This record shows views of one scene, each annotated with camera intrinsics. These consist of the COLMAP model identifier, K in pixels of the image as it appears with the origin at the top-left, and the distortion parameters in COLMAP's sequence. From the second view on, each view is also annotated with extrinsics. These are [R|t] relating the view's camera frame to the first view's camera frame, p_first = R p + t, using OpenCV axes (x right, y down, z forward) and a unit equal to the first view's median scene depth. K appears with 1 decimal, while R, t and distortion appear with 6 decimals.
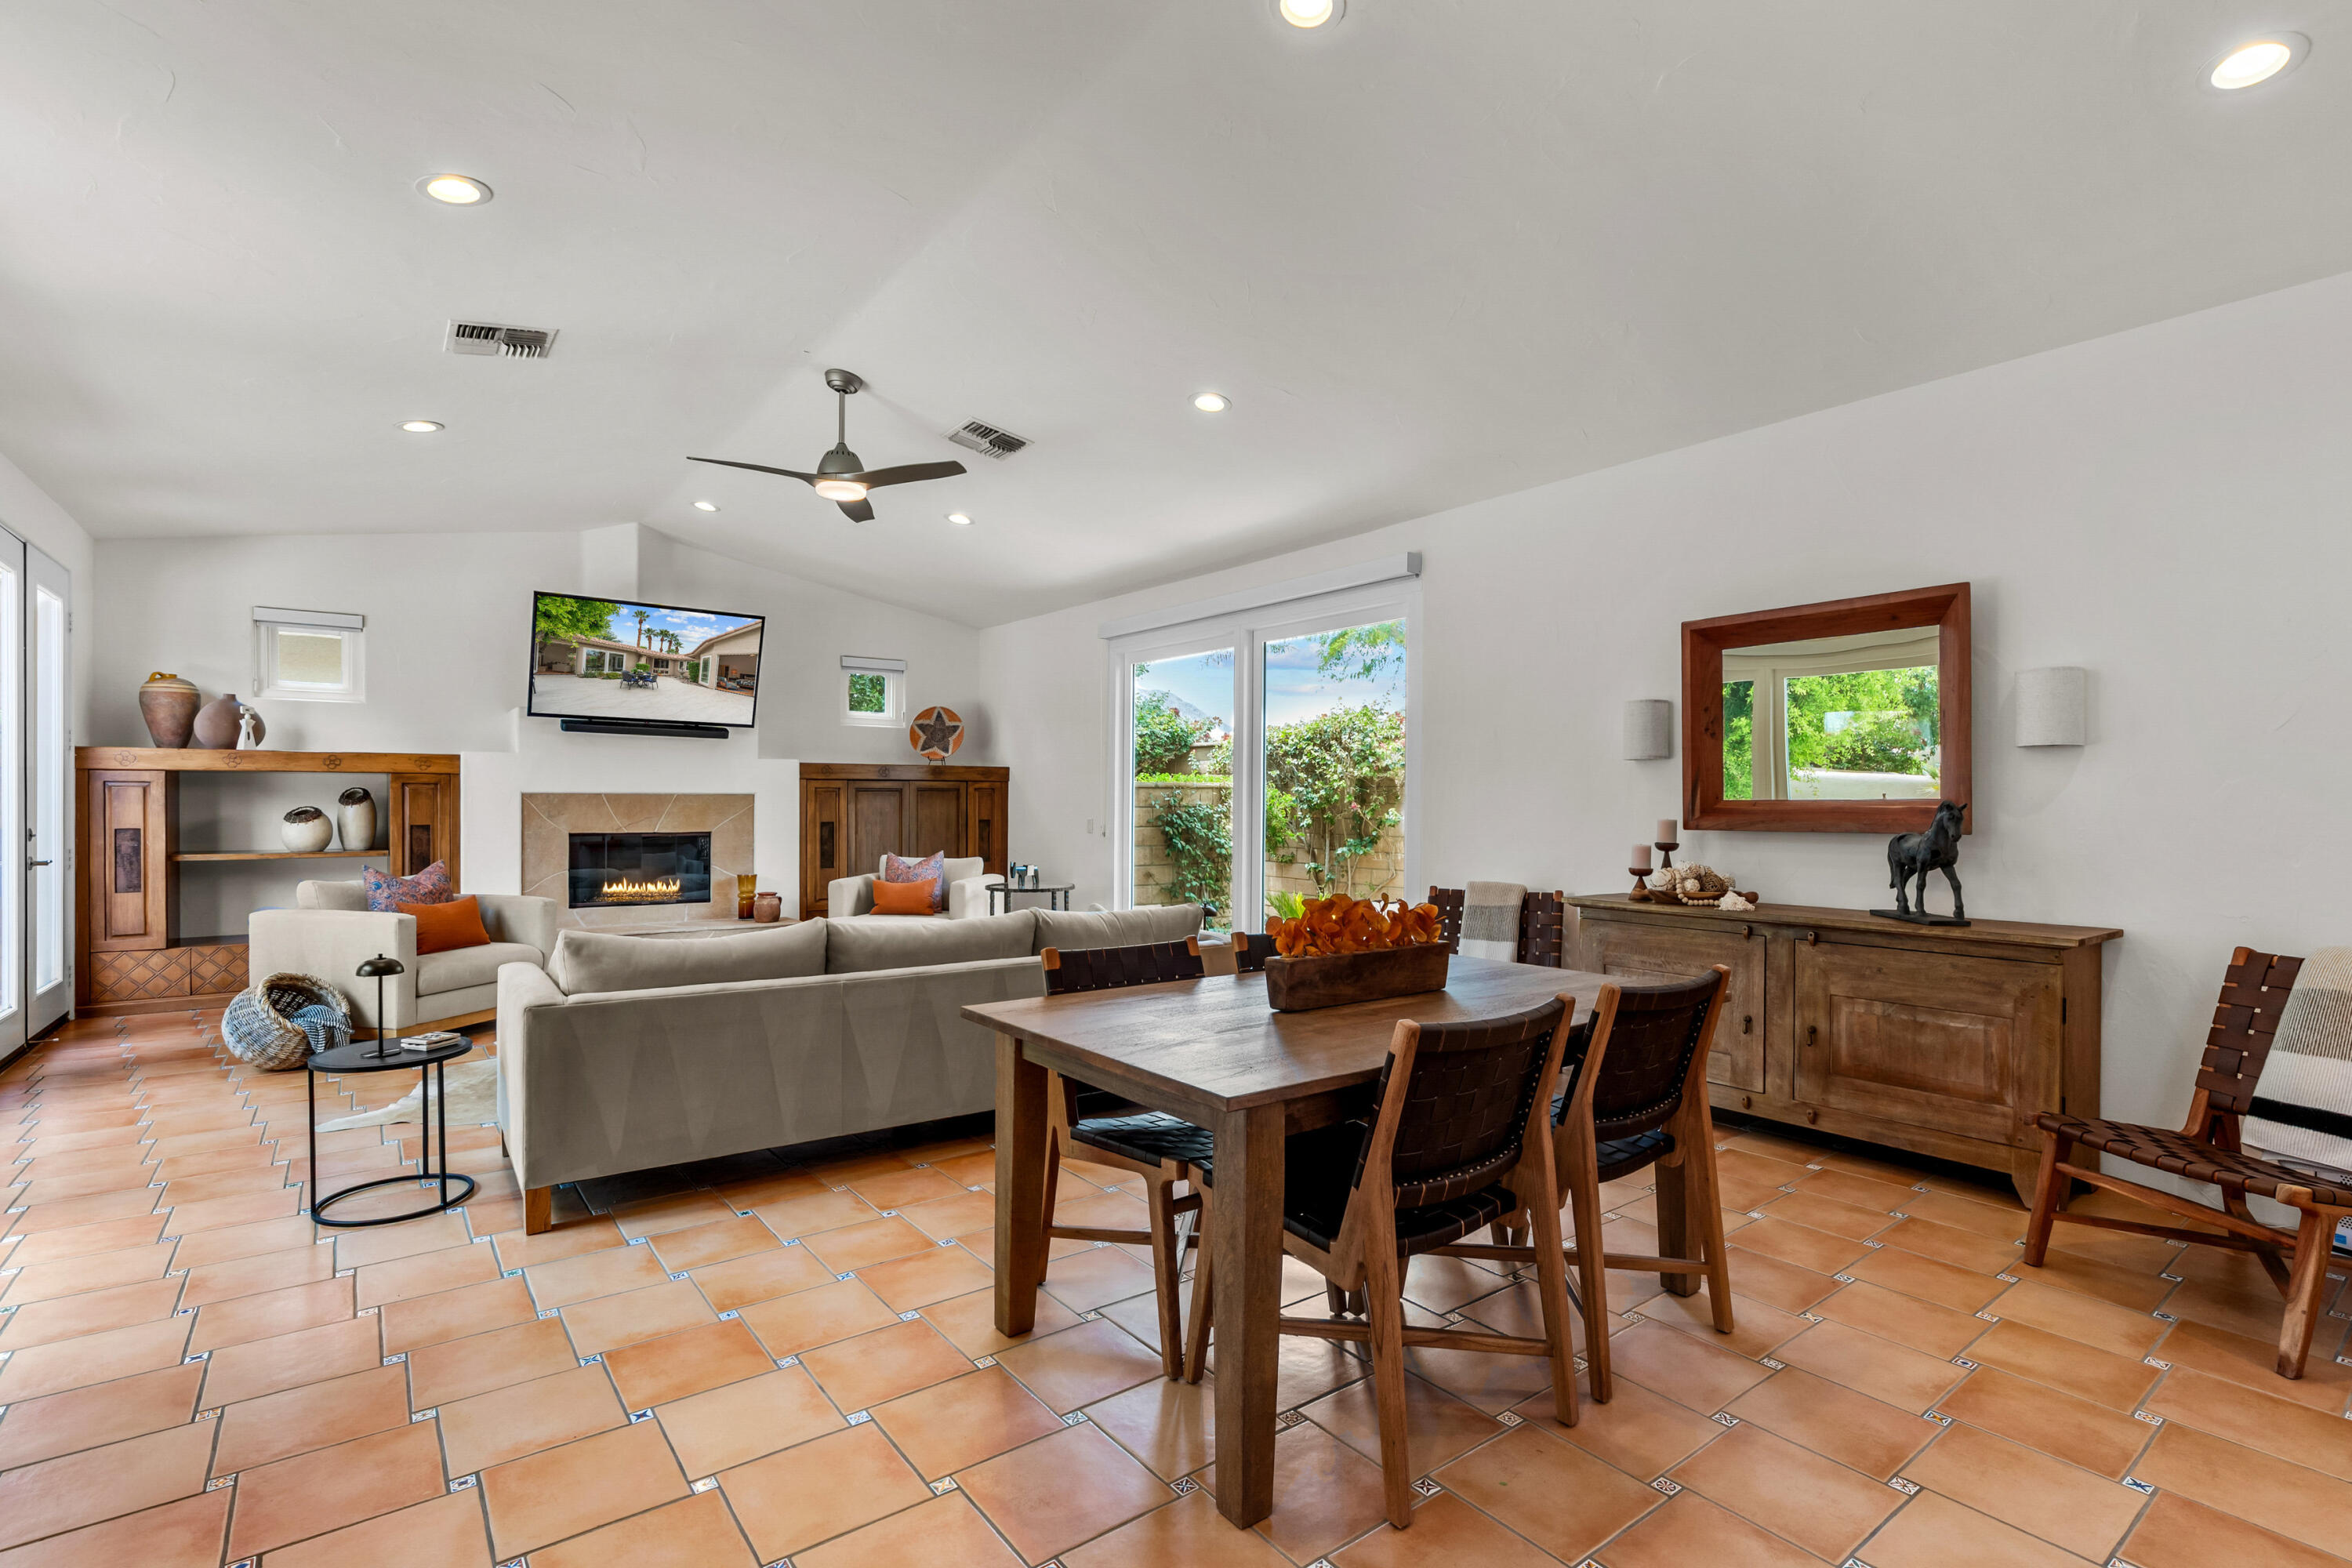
lens RADIAL K [[1086.5, 0, 1177.7], [0, 1086.5, 804.7], [0, 0, 1]] dist [-0.001853, 0.000453]
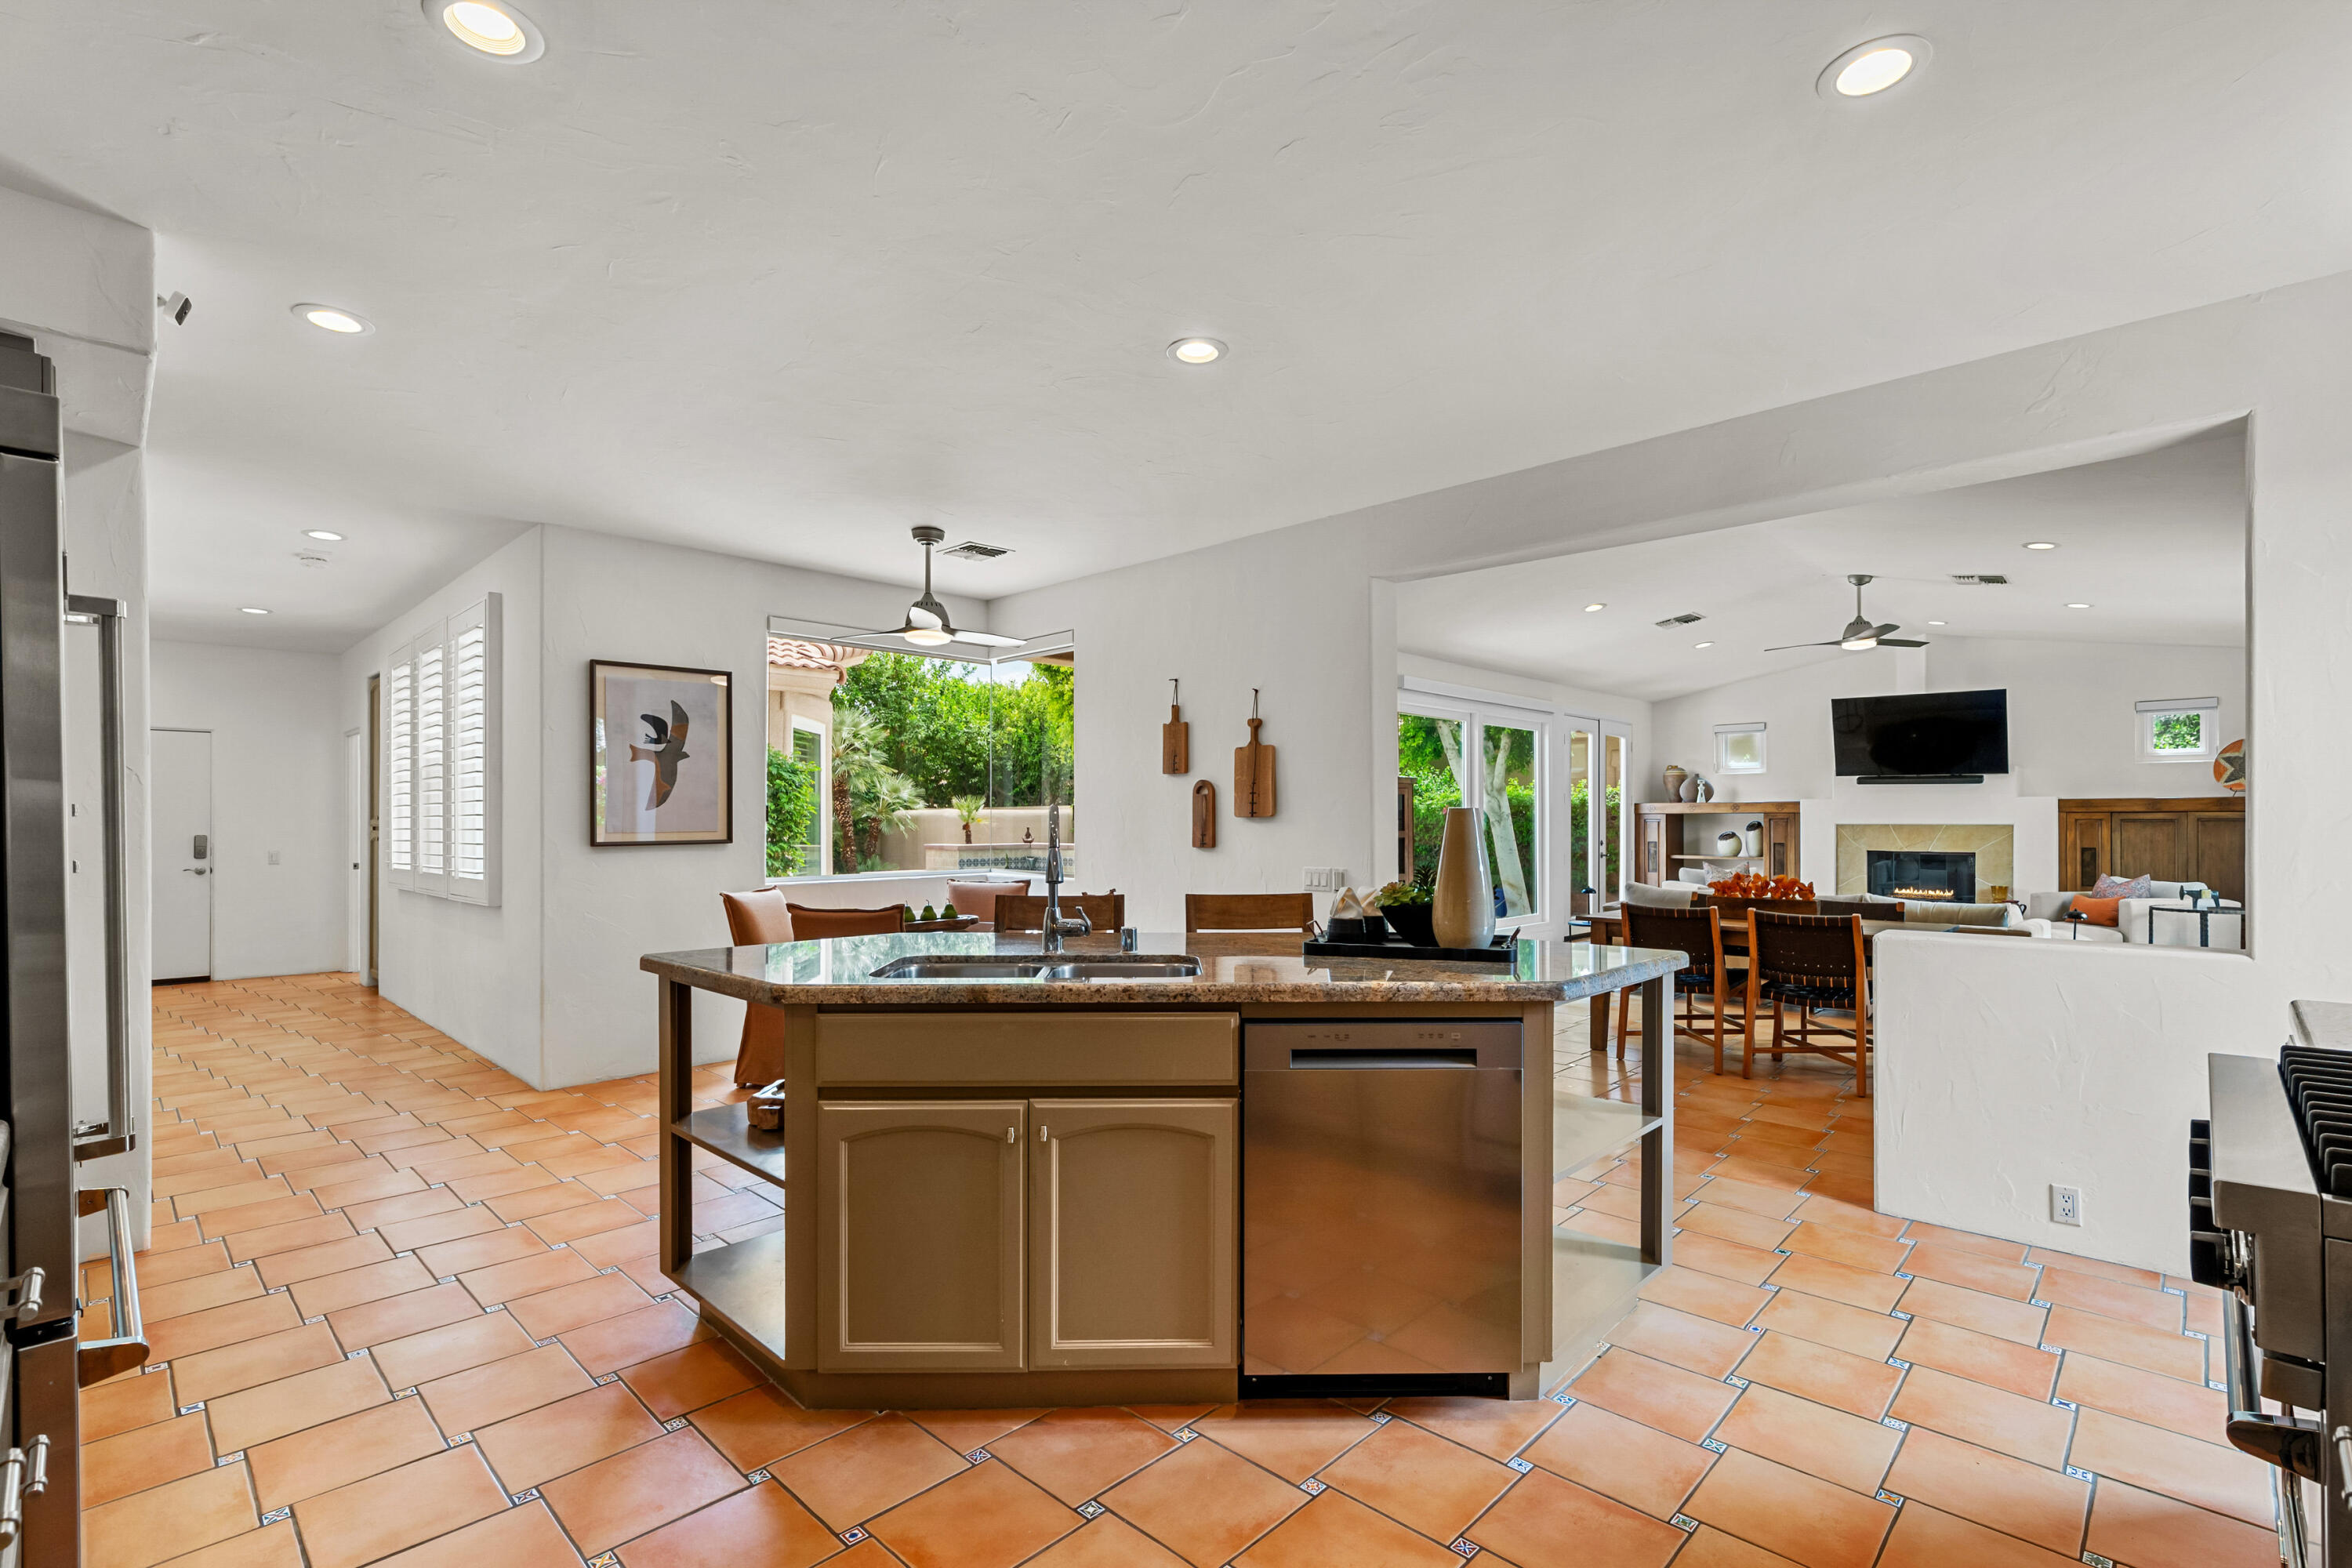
lens RADIAL K [[1086.5, 0, 1177.7], [0, 1086.5, 804.7], [0, 0, 1]] dist [-0.001853, 0.000453]
pose [[0.163072, -0.018159, -0.986447, 0.820473], [-0.006271, 0.999791, -0.019441, -0.002478], [0.986594, 0.009356, 0.162924, -0.215816]]
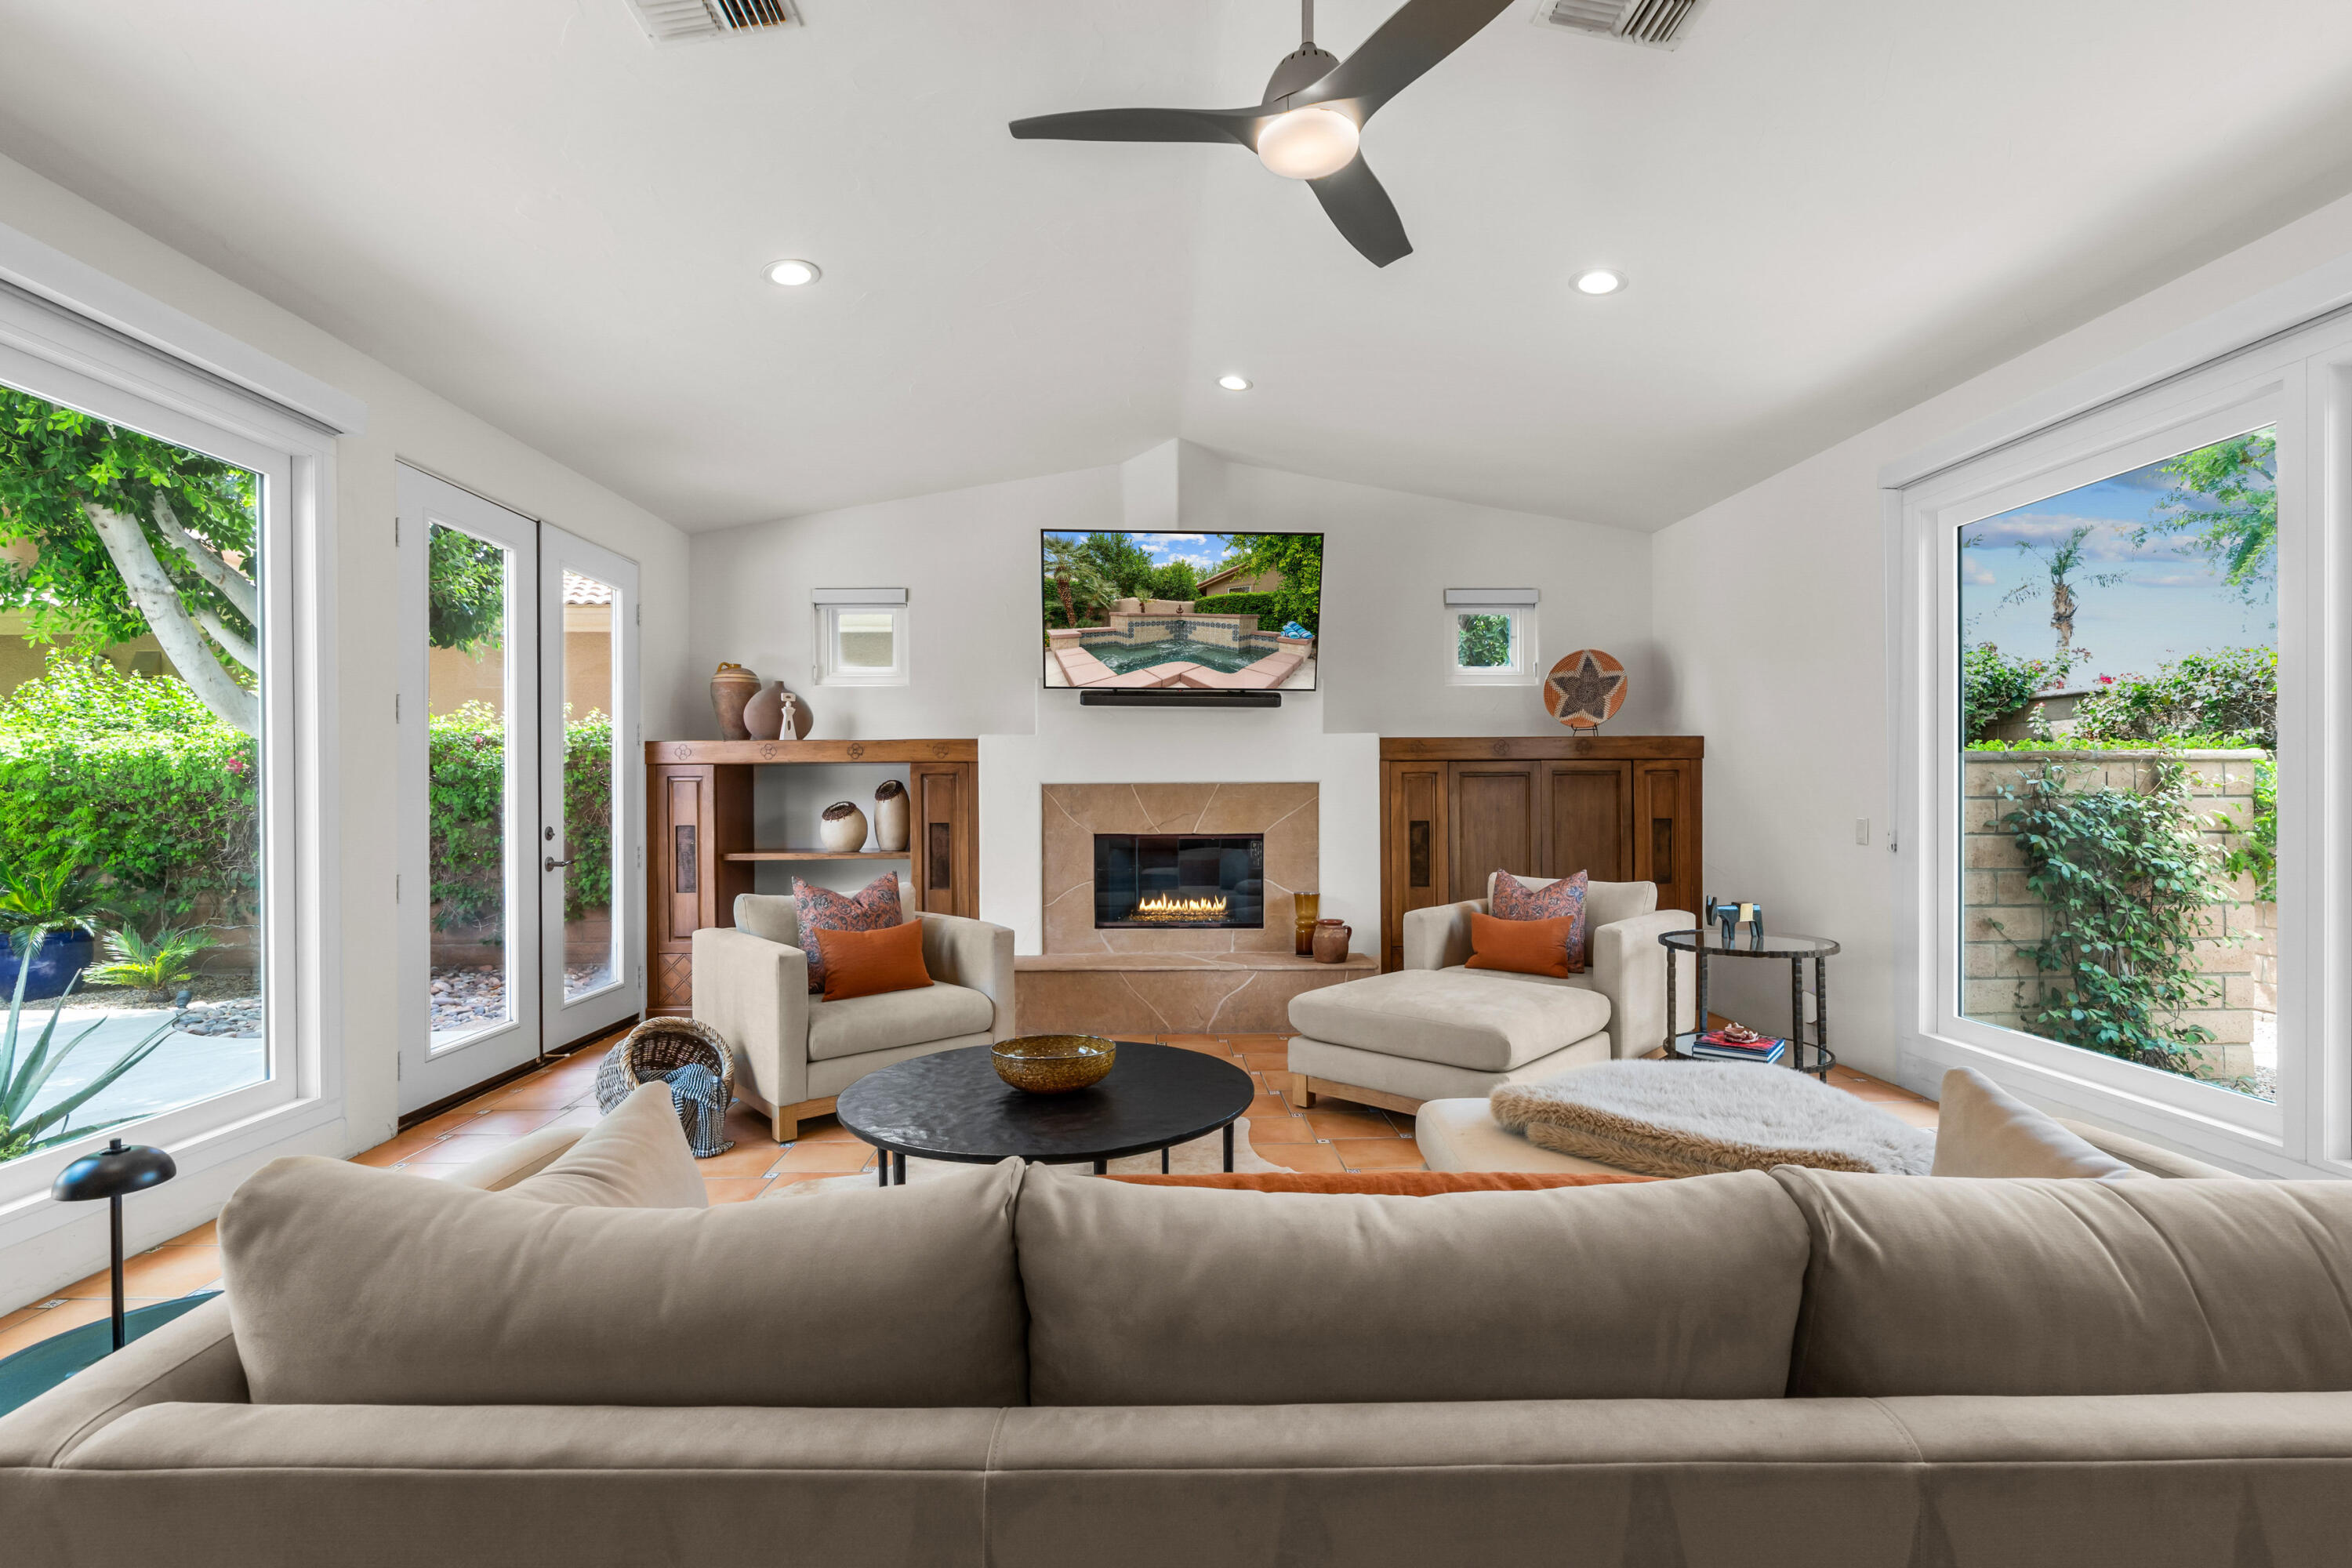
lens RADIAL K [[1073.1, 0, 1177.6], [0, 1073.1, 788.7], [0, 0, 1]] dist [-0.007171, 0.000191]
pose [[0.817824, -0.010200, -0.575378, -0.061088], [0.005467, 0.999936, -0.009954, 0.001127], [0.575443, 0.004995, 0.817827, 0.407960]]
